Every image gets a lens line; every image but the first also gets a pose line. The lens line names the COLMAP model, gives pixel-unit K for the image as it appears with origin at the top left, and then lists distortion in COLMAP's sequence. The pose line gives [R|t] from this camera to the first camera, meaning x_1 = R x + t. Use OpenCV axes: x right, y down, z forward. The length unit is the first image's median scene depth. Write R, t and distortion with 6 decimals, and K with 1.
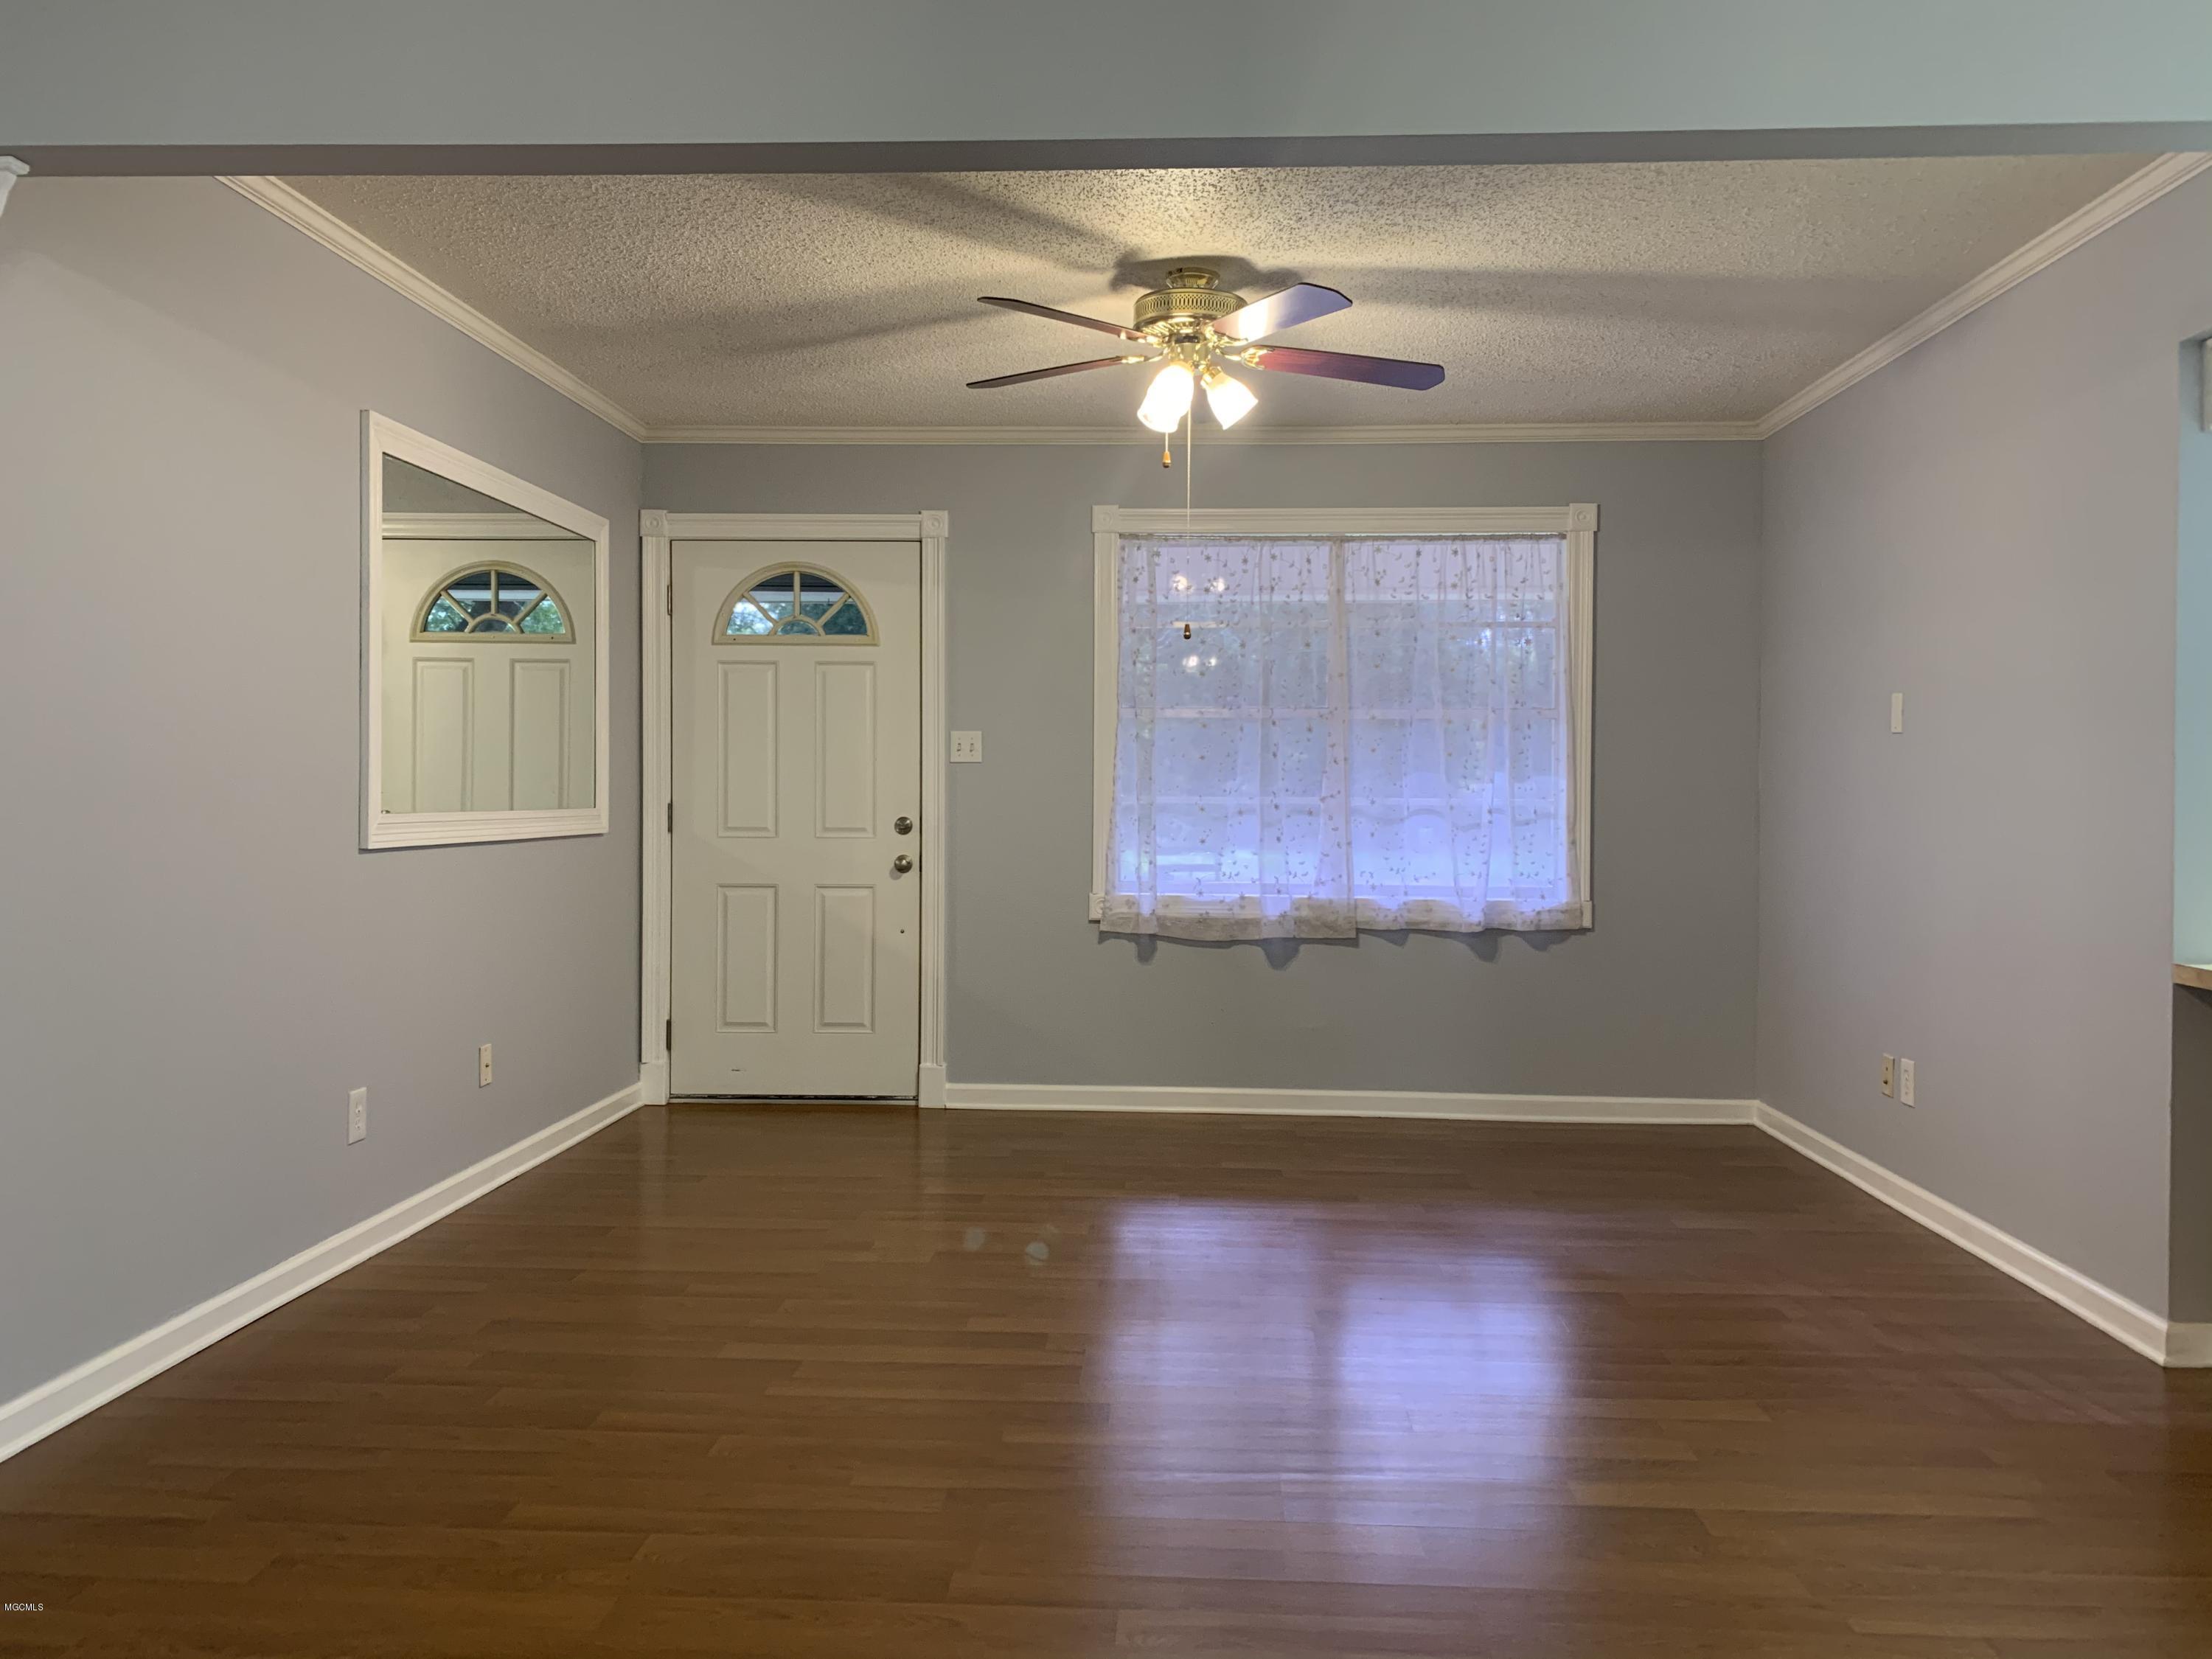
lens RADIAL K [[1717.8, 0, 1011.0], [0, 1717.8, 815.0], [0, 0, 1]] dist [0.072368, -0.100050]
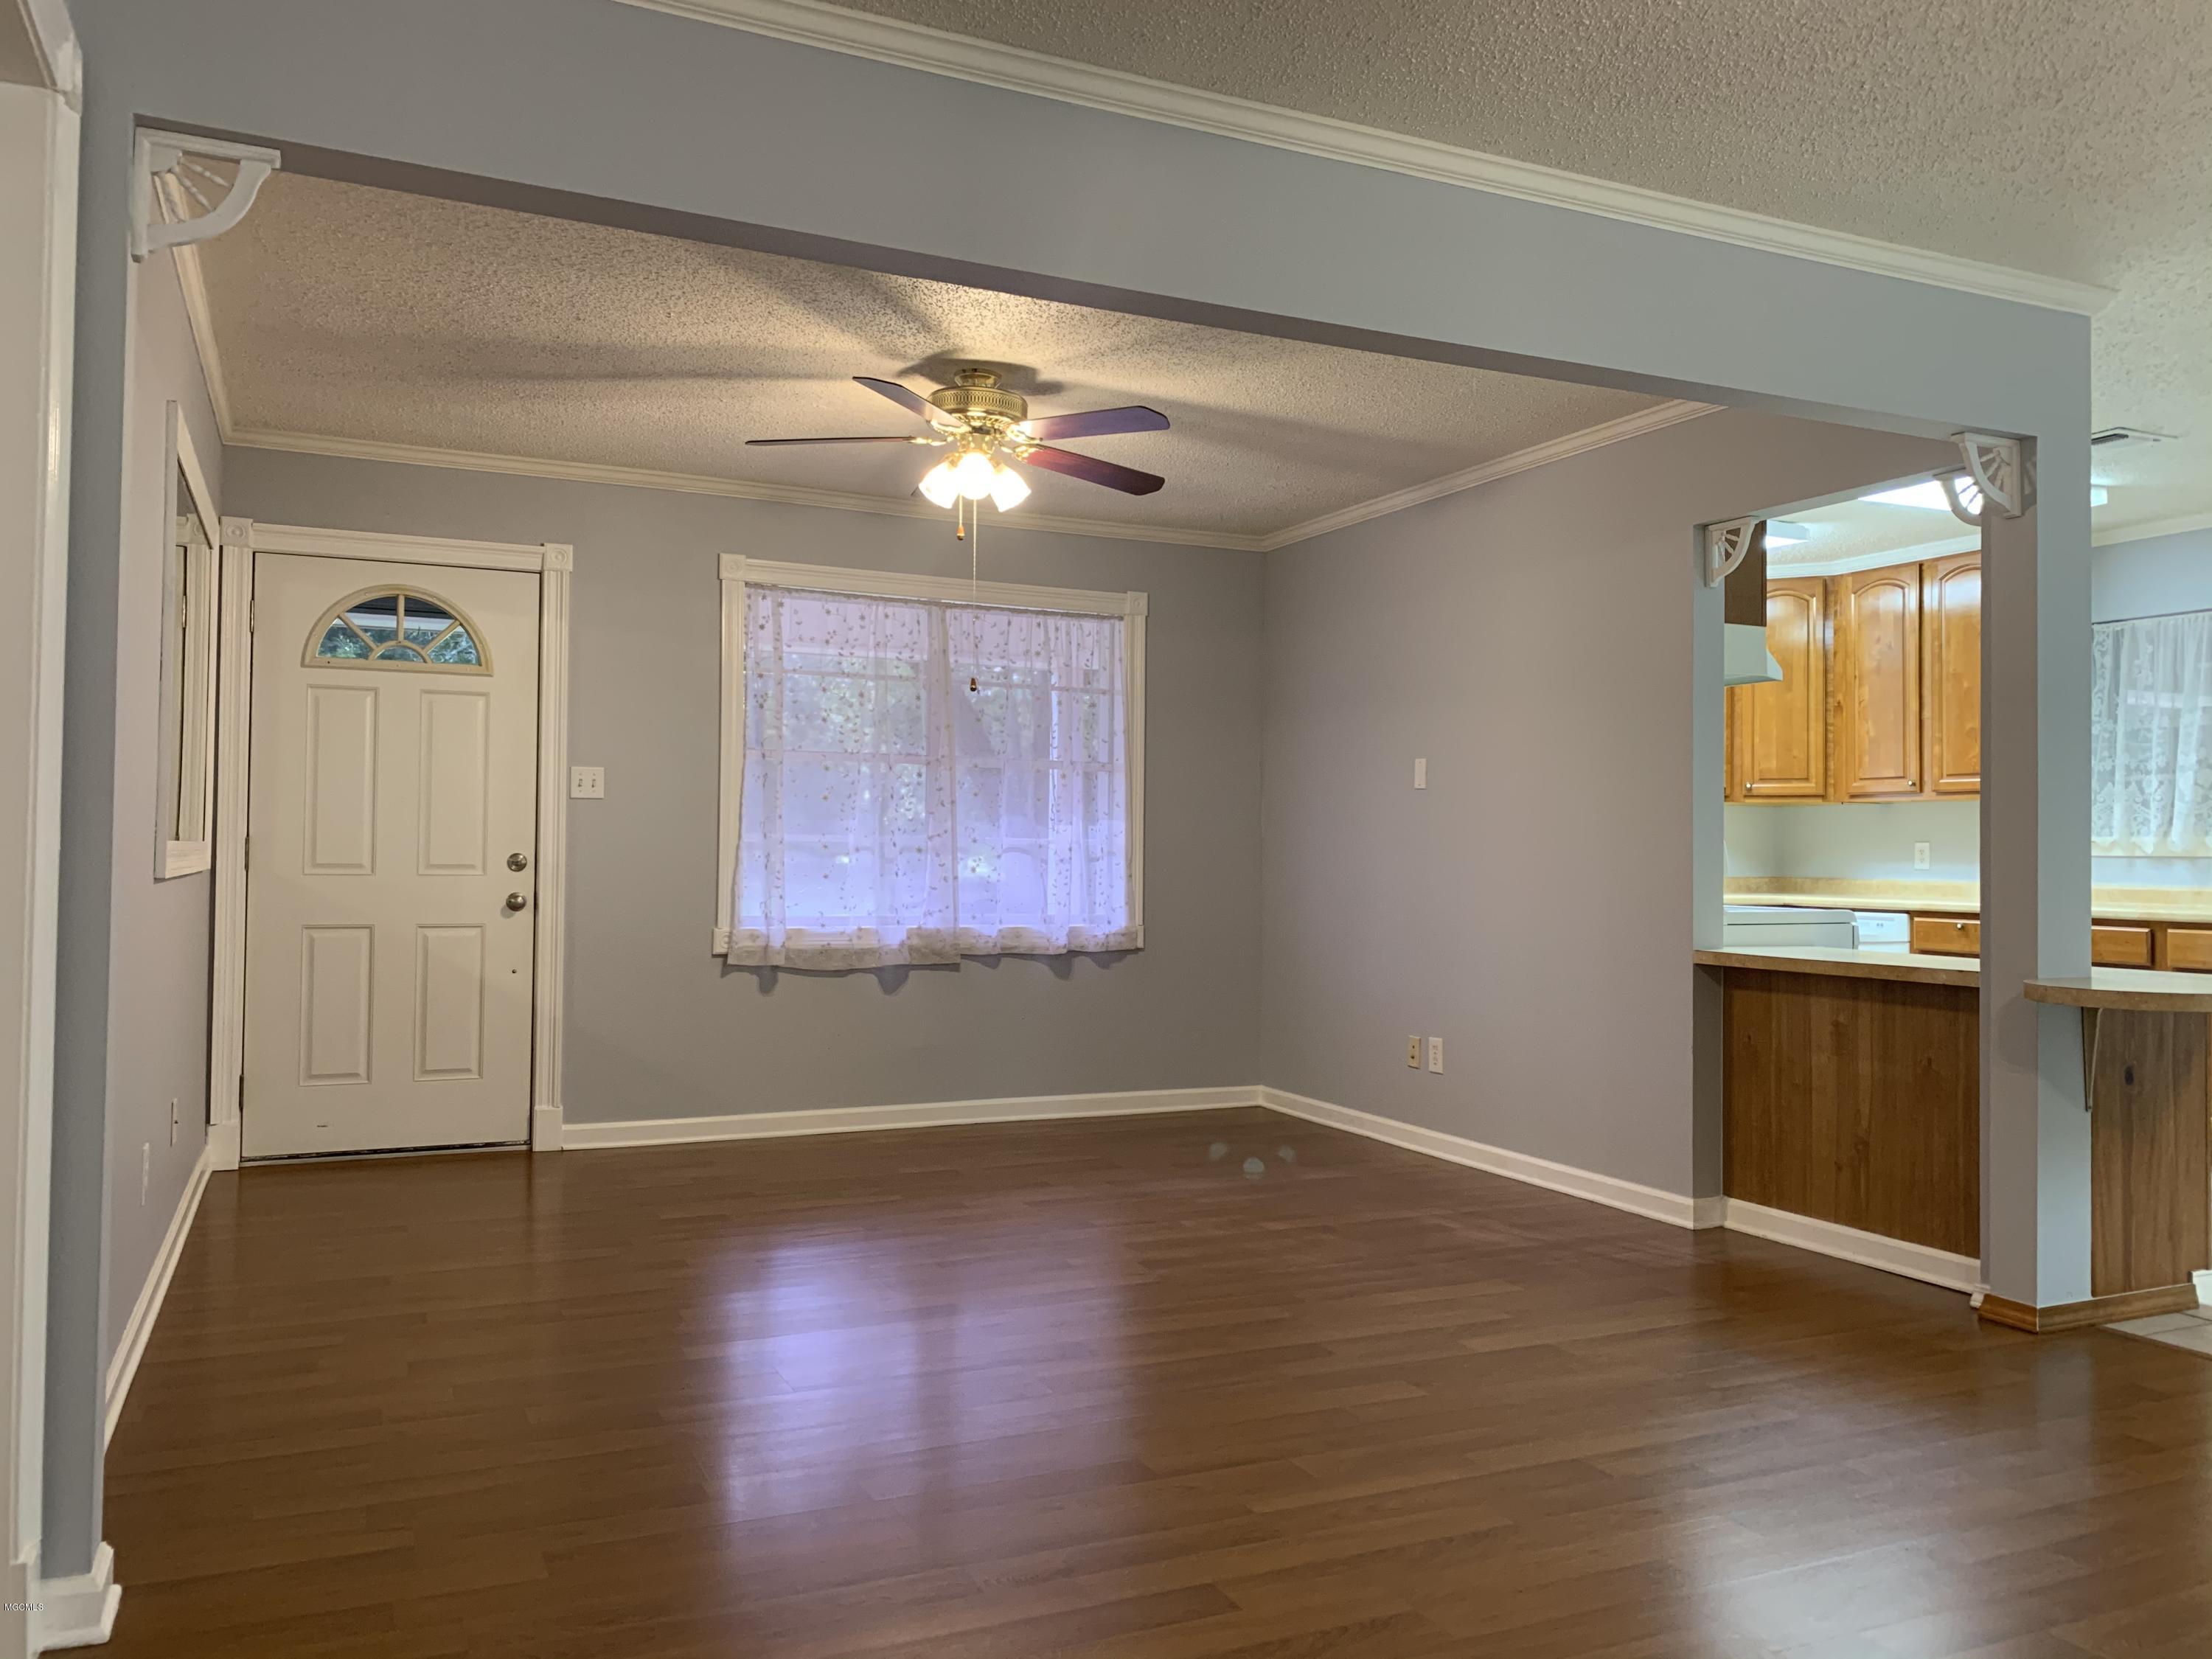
lens RADIAL K [[1717.8, 0, 1110.6], [0, 1717.8, 813.5], [0, 0, 1]] dist [0.072368, -0.100050]
pose [[0.881100, 0.014955, 0.472694, -0.239192], [-0.000959, 0.999554, -0.029836, 0.007931], [-0.472929, 0.025836, 0.880722, -0.026577]]
